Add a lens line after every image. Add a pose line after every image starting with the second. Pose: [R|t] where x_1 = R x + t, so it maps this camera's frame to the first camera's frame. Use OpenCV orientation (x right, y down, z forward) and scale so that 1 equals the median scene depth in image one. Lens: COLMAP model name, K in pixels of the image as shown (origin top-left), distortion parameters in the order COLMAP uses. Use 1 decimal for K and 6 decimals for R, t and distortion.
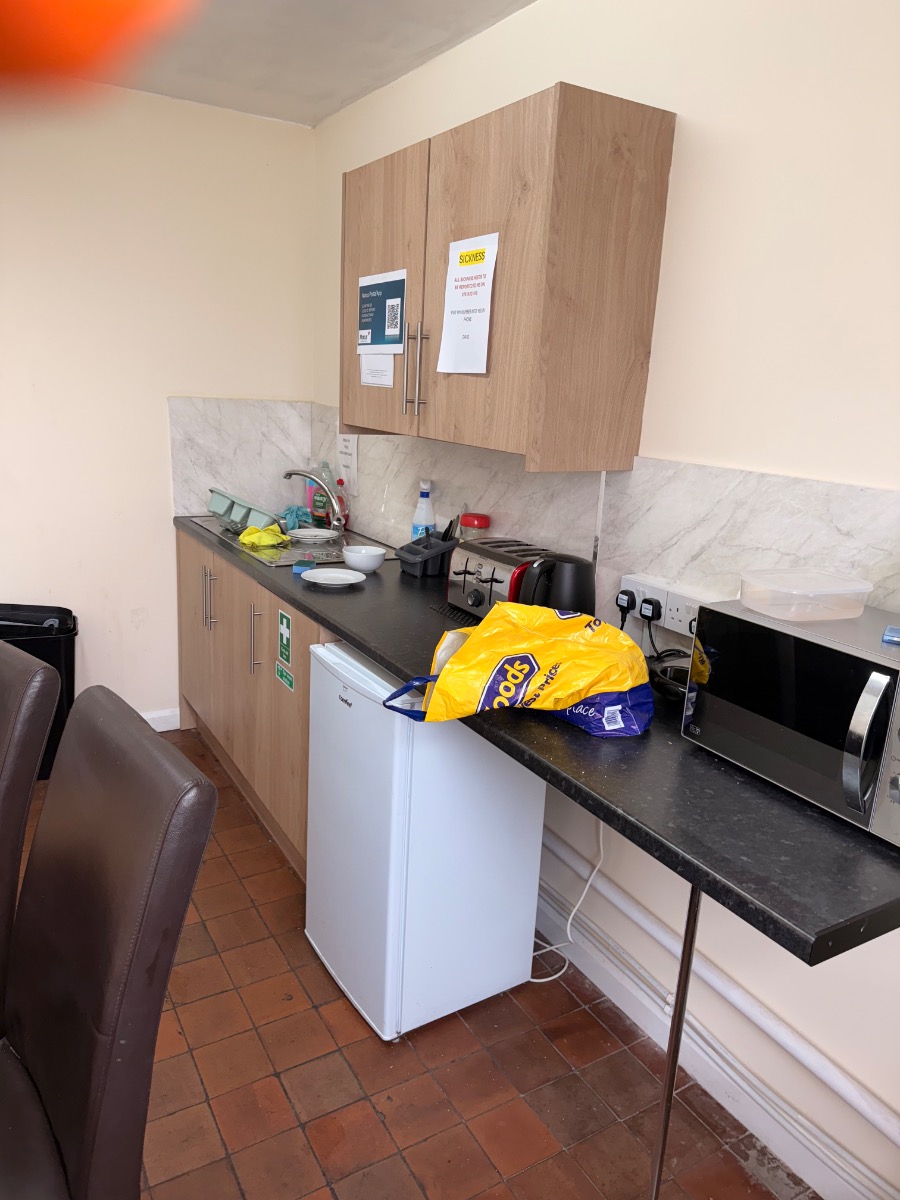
lens RADIAL K [[826.9, 0, 423.2], [0, 826.9, 589.6], [0, 0, 1]] dist [0.047665, -0.058716]
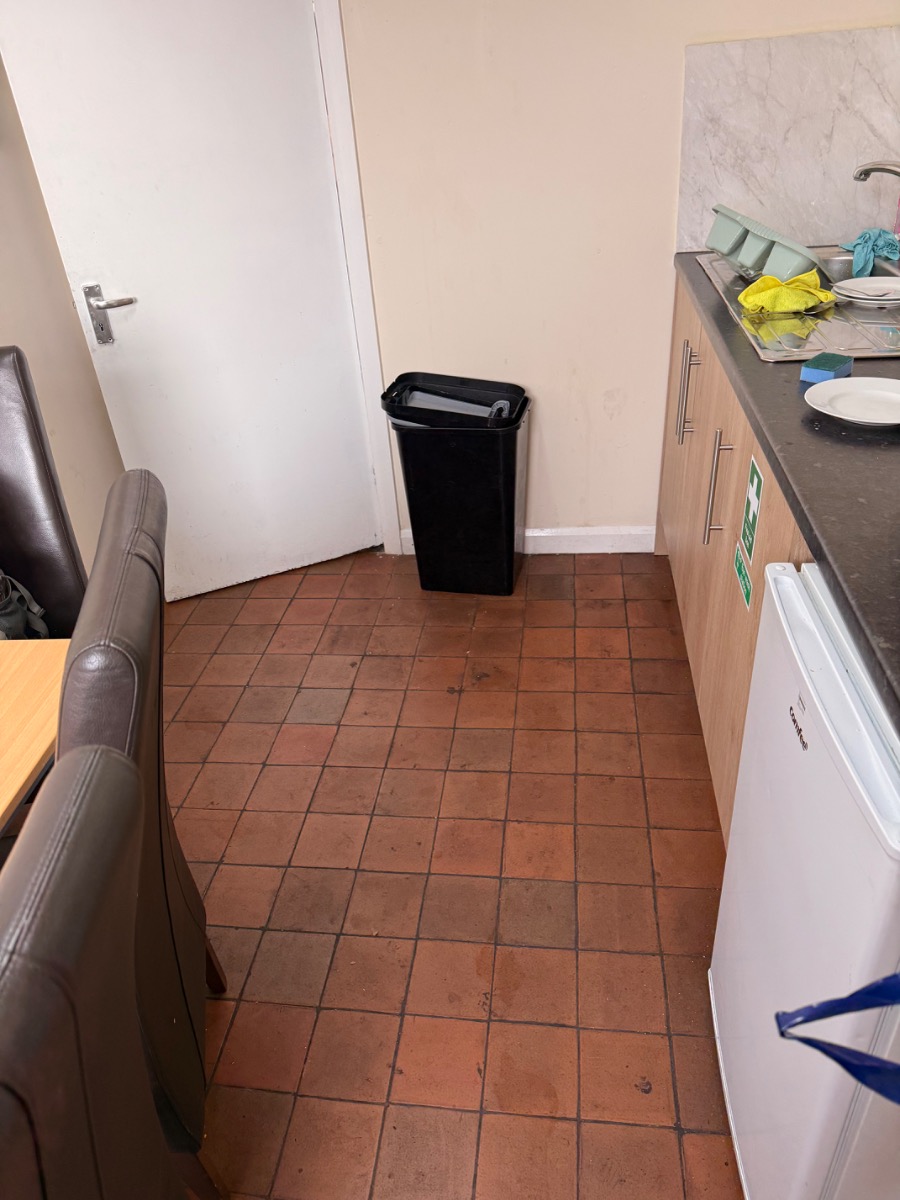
lens RADIAL K [[826.9, 0, 449.8], [0, 826.9, 602.6], [0, 0, 1]] dist [0.047665, -0.058716]
pose [[0.795306, 0.225768, -0.562599, -0.004137], [-0.028897, 0.941126, 0.336819, -0.072333], [0.605519, -0.251616, 0.755007, 0.515462]]
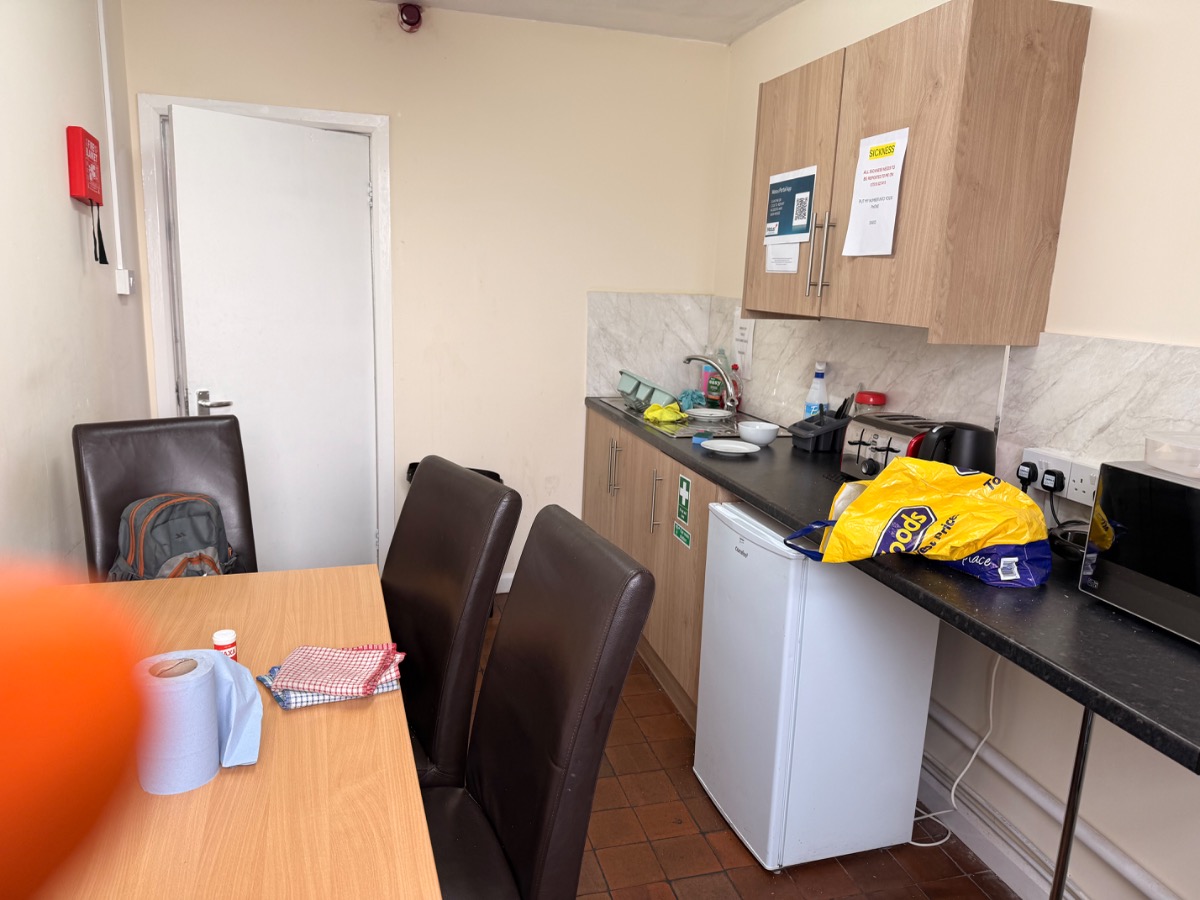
lens RADIAL K [[826.9, 0, 589.2], [0, 826.9, 460.7], [0, 0, 1]] dist [0.047665, -0.058716]
pose [[0.968956, 0.041849, -0.243666, -0.026398], [-0.051342, 0.998144, -0.032737, 0.055864], [0.241844, 0.044231, 0.969306, -0.122606]]
